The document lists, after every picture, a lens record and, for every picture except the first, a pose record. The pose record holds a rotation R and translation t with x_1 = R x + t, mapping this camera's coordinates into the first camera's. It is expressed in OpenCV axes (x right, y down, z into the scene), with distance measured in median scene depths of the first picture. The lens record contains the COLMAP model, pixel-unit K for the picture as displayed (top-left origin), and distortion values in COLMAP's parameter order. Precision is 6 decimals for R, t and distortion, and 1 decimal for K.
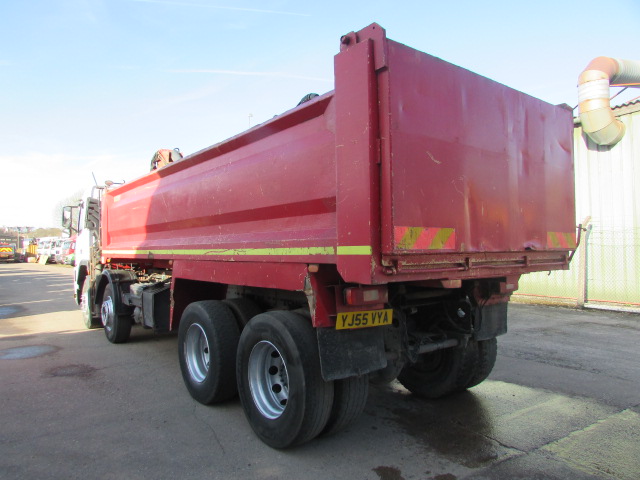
lens RADIAL K [[446.8, 0, 318.2], [0, 446.8, 240.0], [0, 0, 1]] dist [-0.008103, -0.000377]
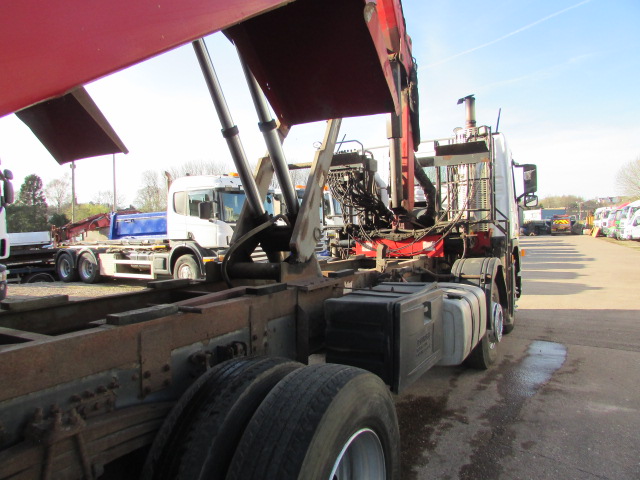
lens RADIAL K [[451.6, 0, 316.3], [0, 451.6, 238.6], [0, 0, 1]] dist [-0.025578, 0.000561]
pose [[0.373007, 0.015303, -0.927702, 0.236956], [0.043032, 0.998503, 0.033773, 0.007960], [0.926830, -0.052518, 0.371790, 0.592154]]
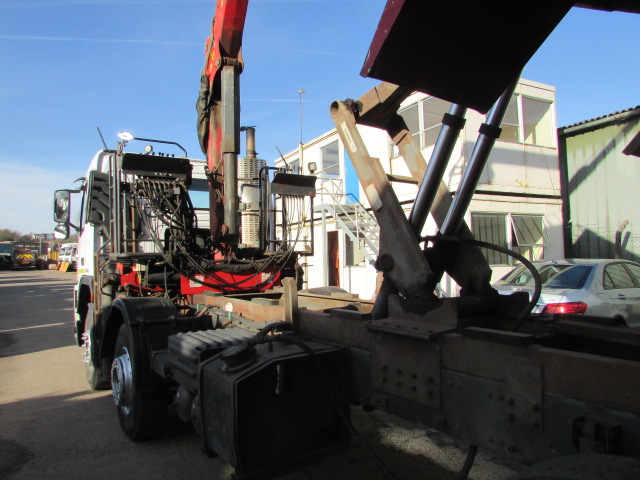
lens RADIAL K [[445.2, 0, 320.0], [0, 445.2, 240.0], [0, 0, 1]] dist [-0.032047, -0.002898]
pose [[0.999372, -0.003896, -0.035222, -0.182193], [0.003438, 0.999909, -0.013047, 0.005265], [0.035269, 0.012918, 0.999294, 0.402102]]
